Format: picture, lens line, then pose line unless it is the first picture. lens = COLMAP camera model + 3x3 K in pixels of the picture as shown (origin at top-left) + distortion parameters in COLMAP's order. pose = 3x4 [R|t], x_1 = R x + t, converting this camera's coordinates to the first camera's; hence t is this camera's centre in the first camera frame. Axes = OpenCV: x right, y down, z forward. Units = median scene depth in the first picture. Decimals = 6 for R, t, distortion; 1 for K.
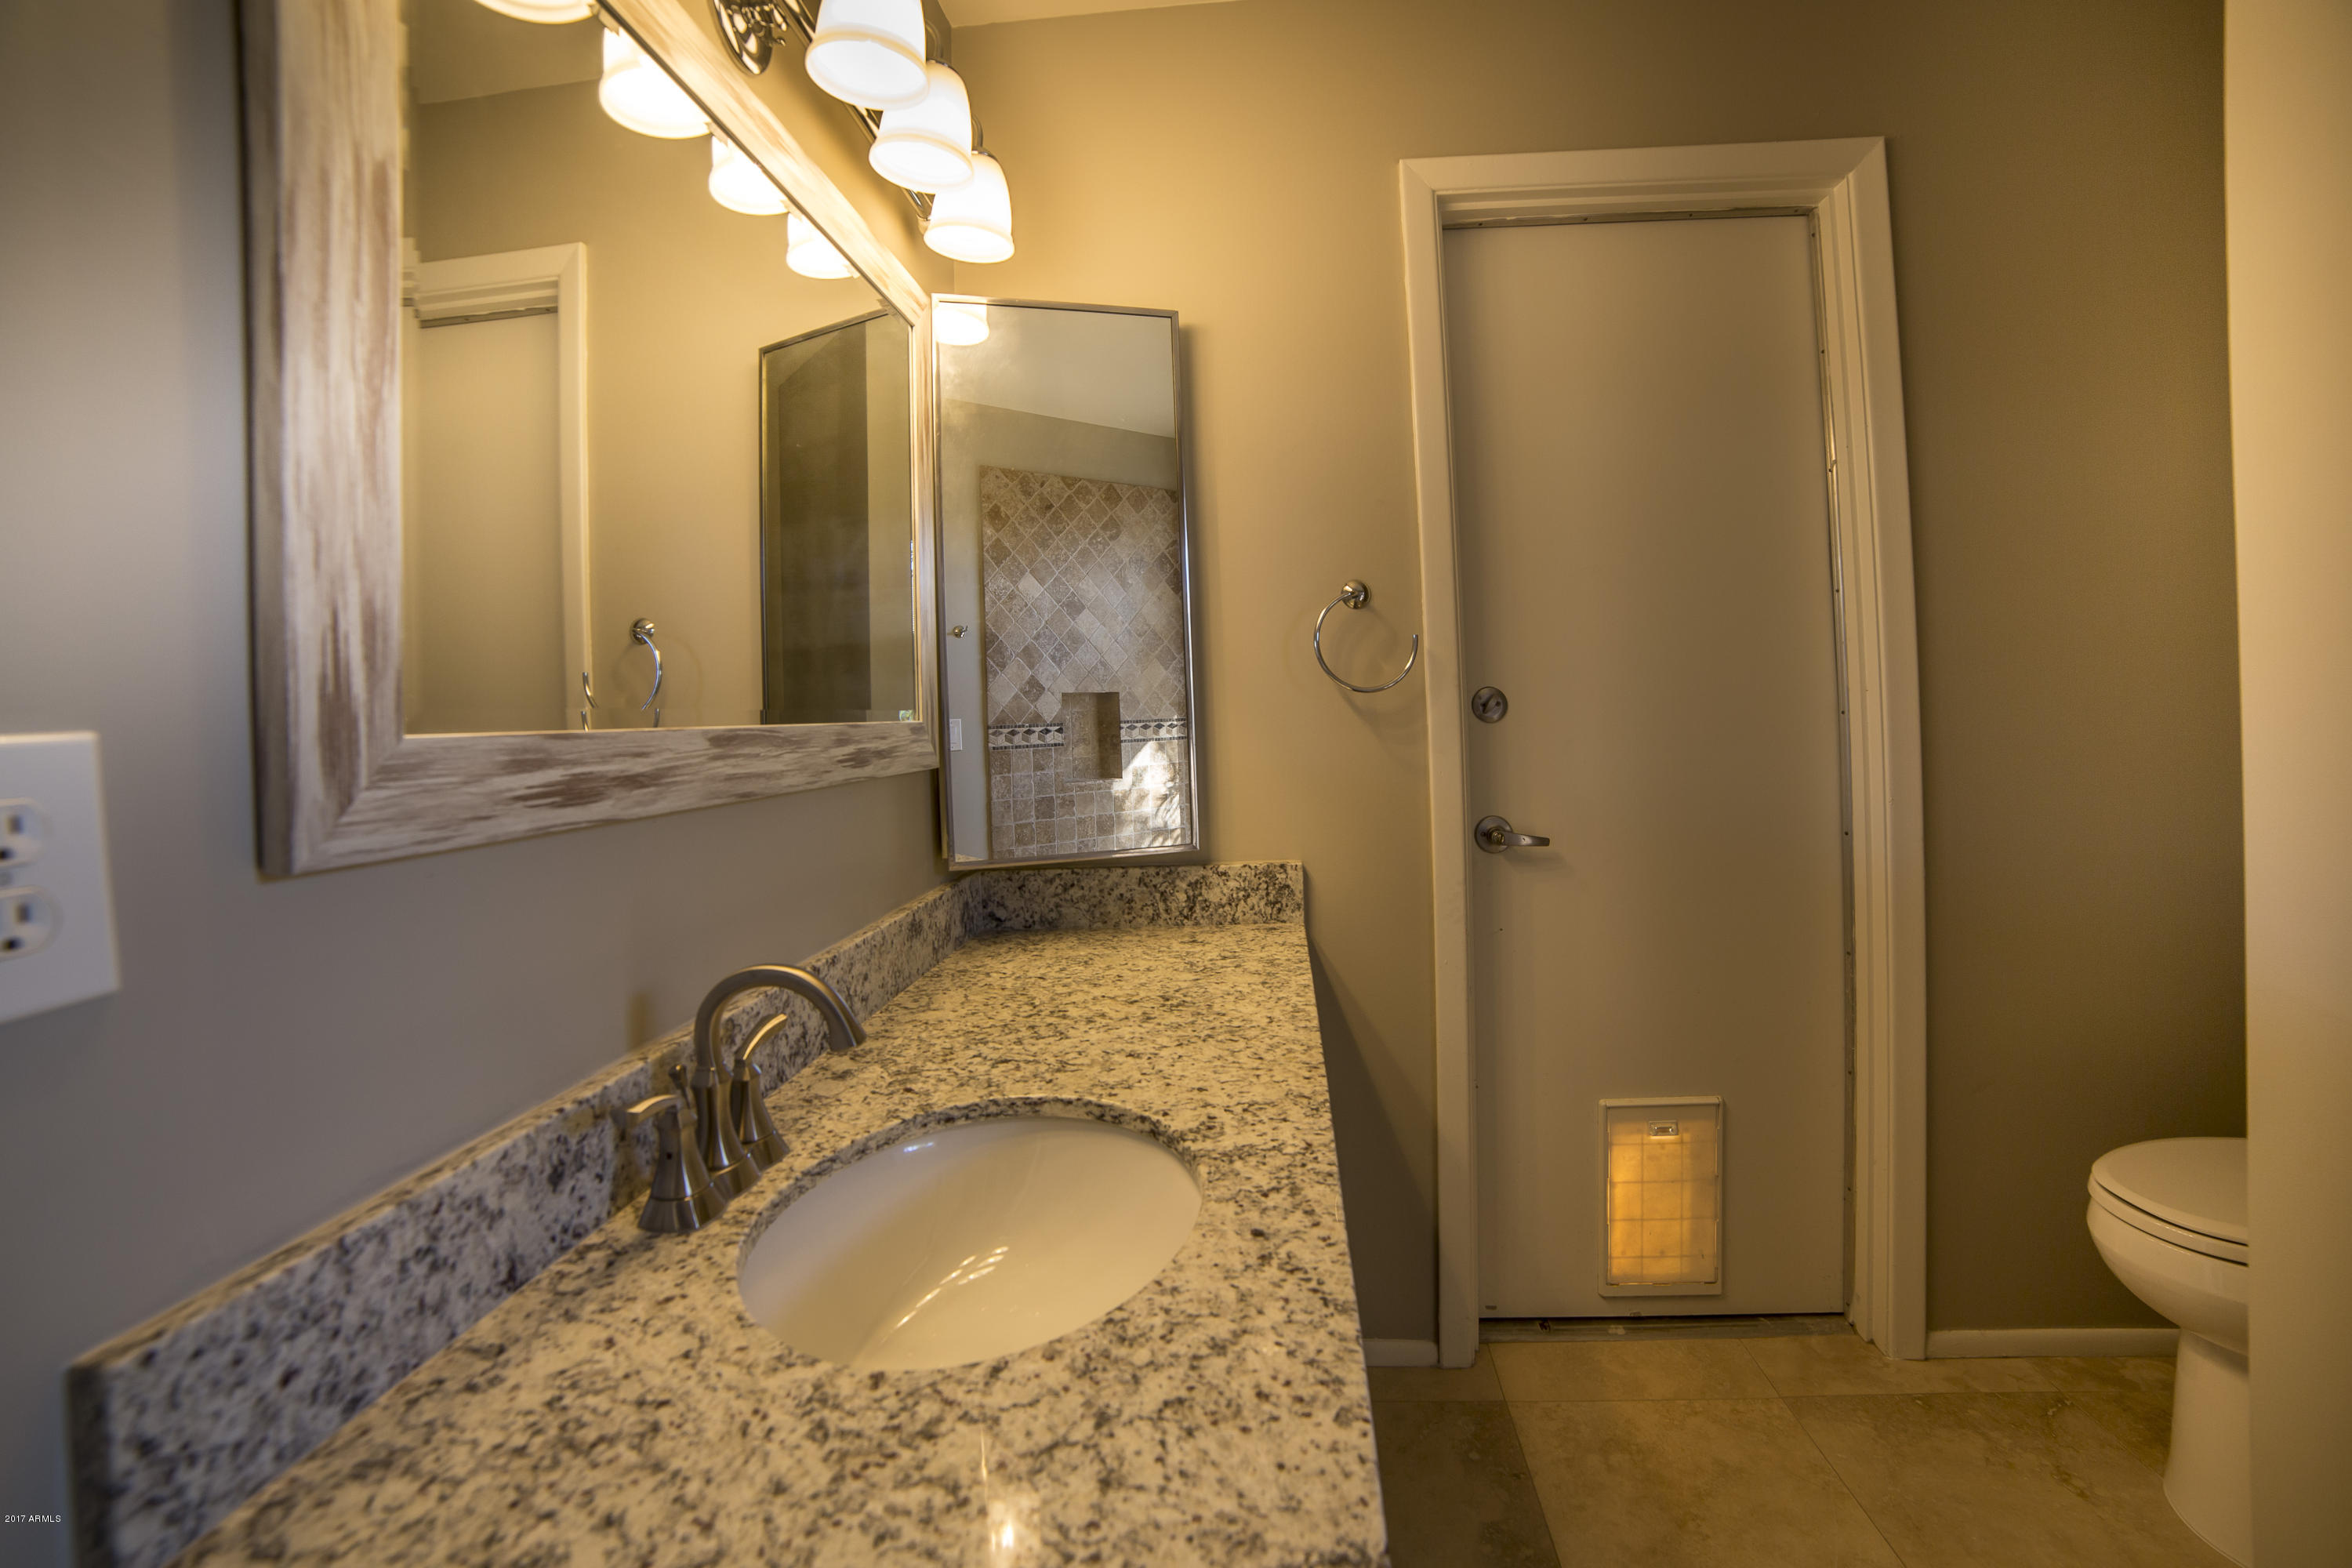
lens RADIAL K [[1012.8, 0, 1174.3], [0, 1012.8, 701.3], [0, 0, 1]] dist [-0.113407, 0.036615]
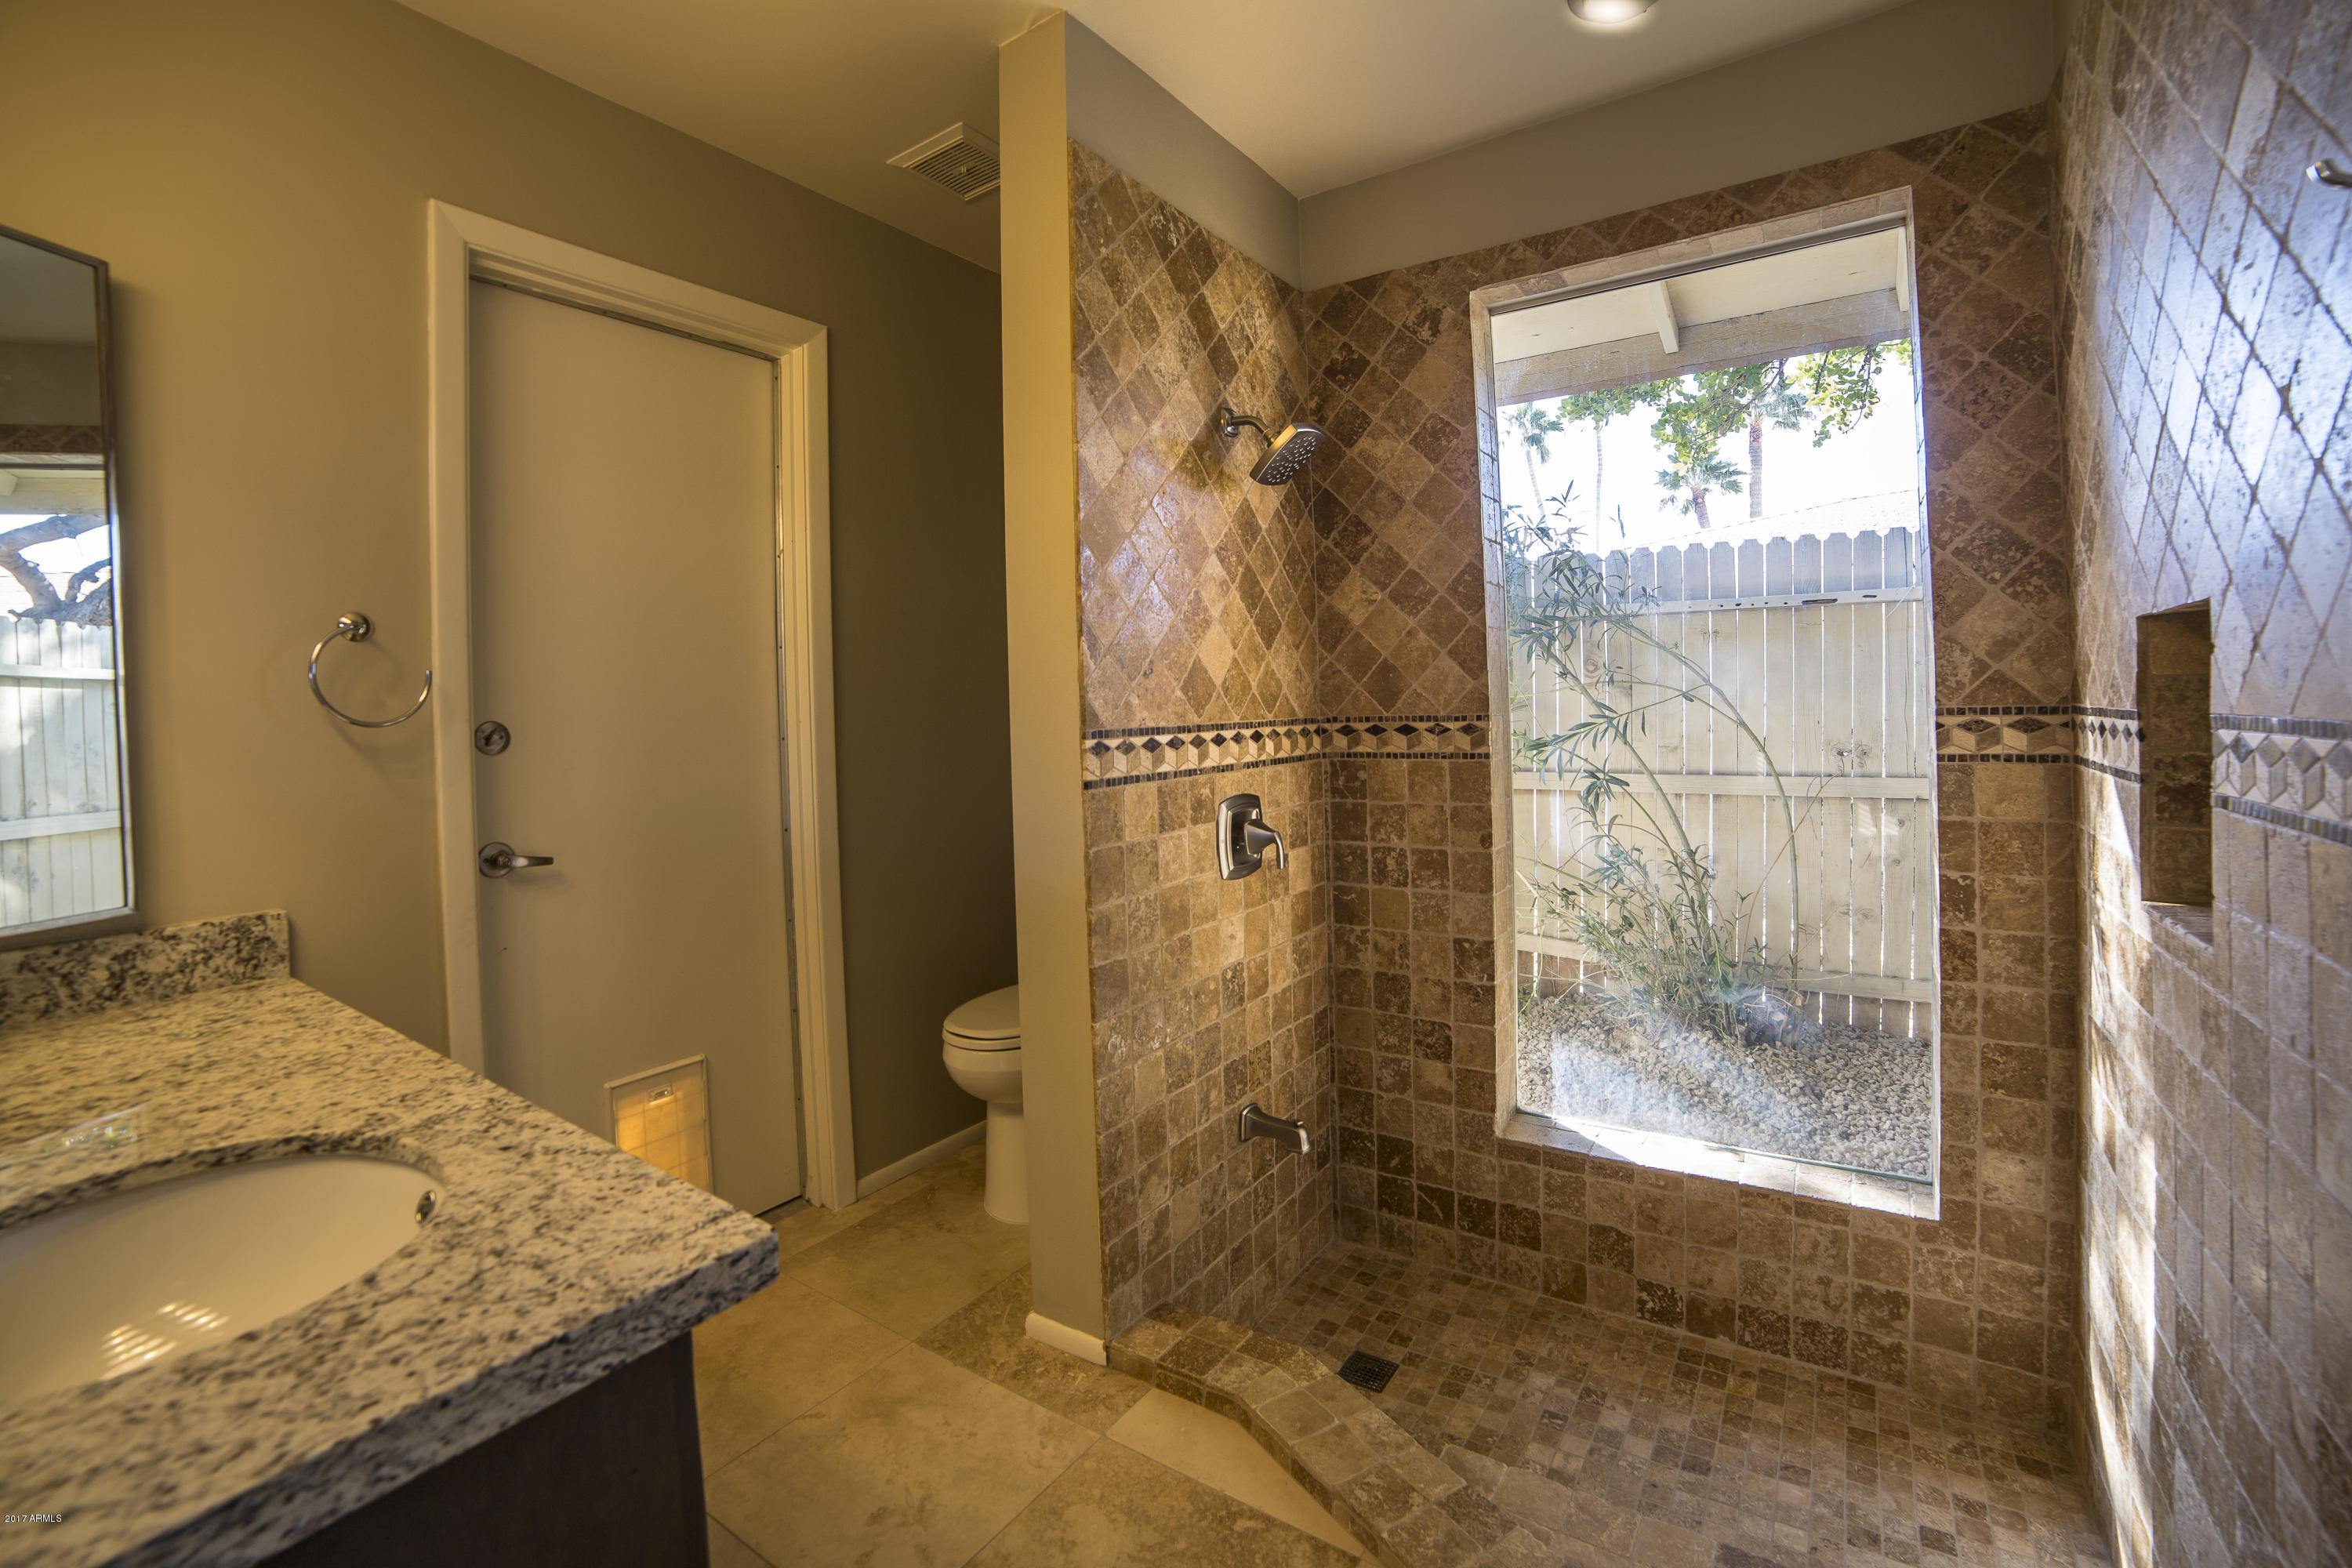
lens RADIAL K [[1012.8, 0, 1174.3], [0, 1012.8, 701.3], [0, 0, 1]] dist [-0.113407, 0.036615]
pose [[0.502438, 0.019000, 0.864404, -0.269371], [0.013947, 0.999450, -0.030075, 0.007007], [-0.864501, 0.027167, 0.501897, -0.183978]]
